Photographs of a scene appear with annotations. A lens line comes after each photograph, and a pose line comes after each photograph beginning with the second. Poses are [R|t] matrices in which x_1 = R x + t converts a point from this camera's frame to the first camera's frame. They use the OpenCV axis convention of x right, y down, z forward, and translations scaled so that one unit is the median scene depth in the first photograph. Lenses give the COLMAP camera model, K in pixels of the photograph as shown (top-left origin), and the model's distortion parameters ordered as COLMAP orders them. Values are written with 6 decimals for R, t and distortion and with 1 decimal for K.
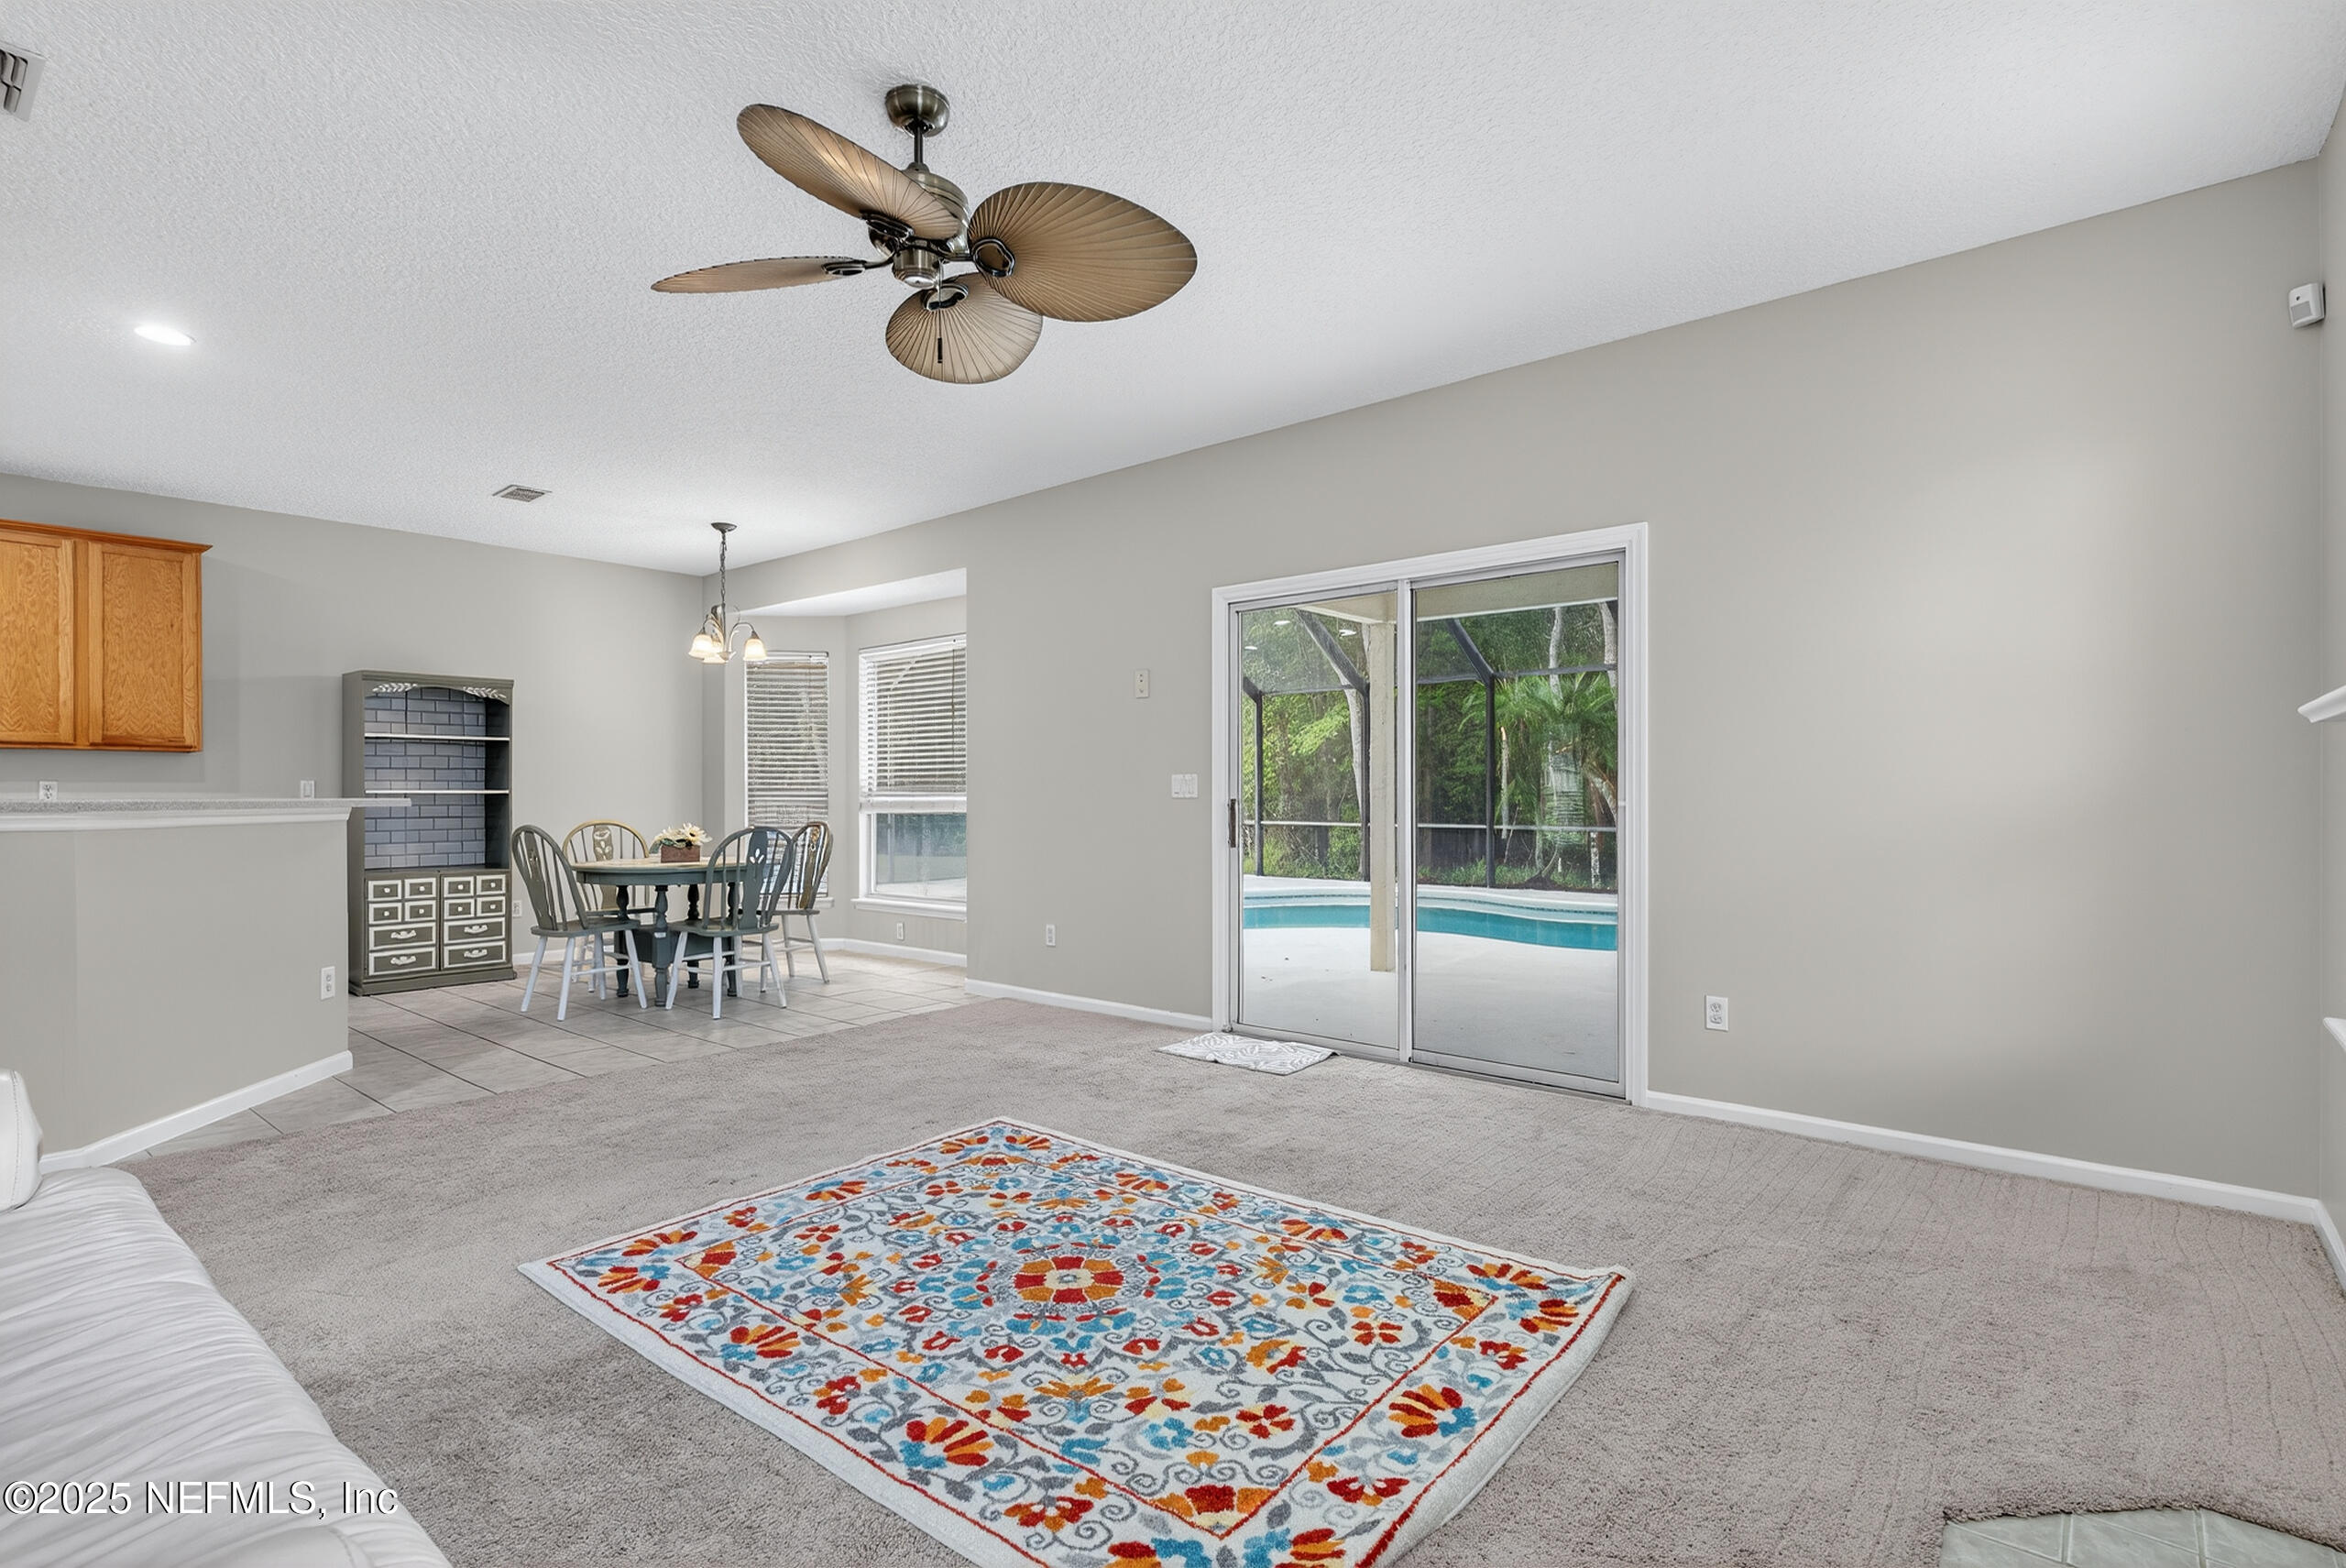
lens RADIAL K [[1131.6, 0, 1192.1], [0, 1131.6, 792.5], [0, 0, 1]] dist [-0.000490, 0.000099]
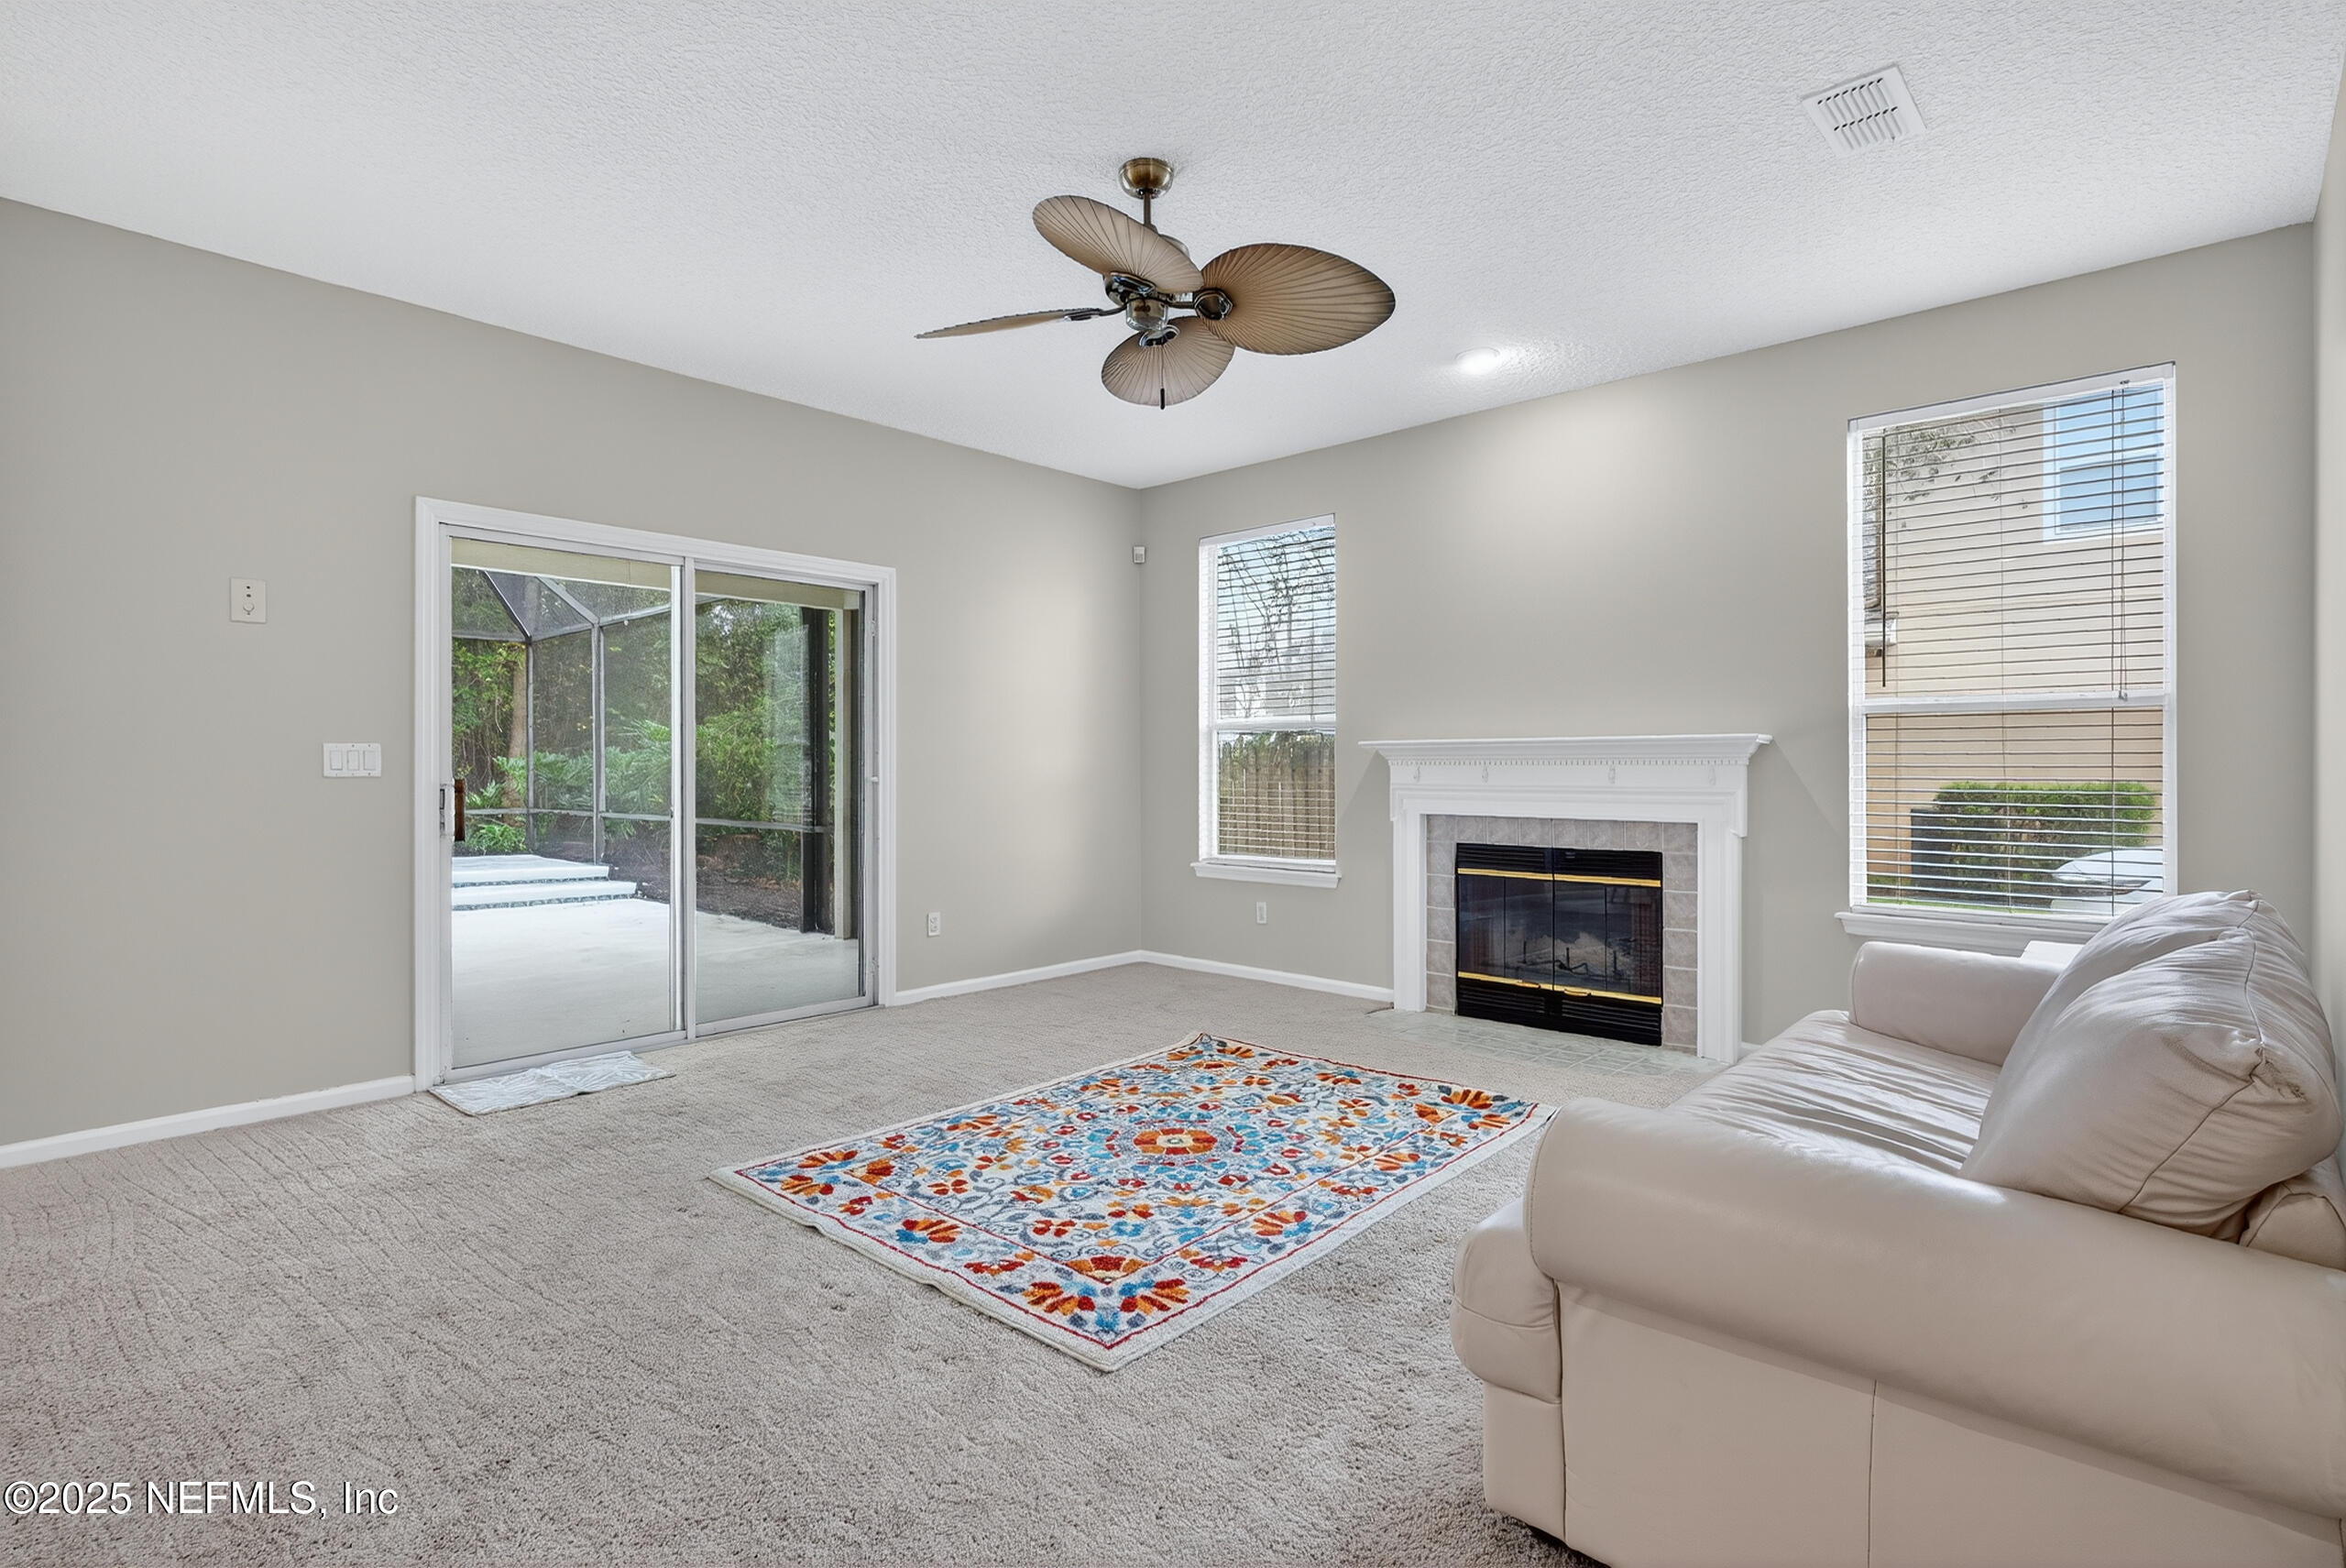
lens RADIAL K [[1131.6, 0, 1174.2], [0, 1131.6, 765.7], [0, 0, 1]] dist [-0.000490, 0.000099]
pose [[0.045089, 0.004275, 0.998974, -1.302833], [-0.000590, 0.999991, -0.004253, 0.000730], [-0.998983, -0.000398, 0.045091, 0.864289]]
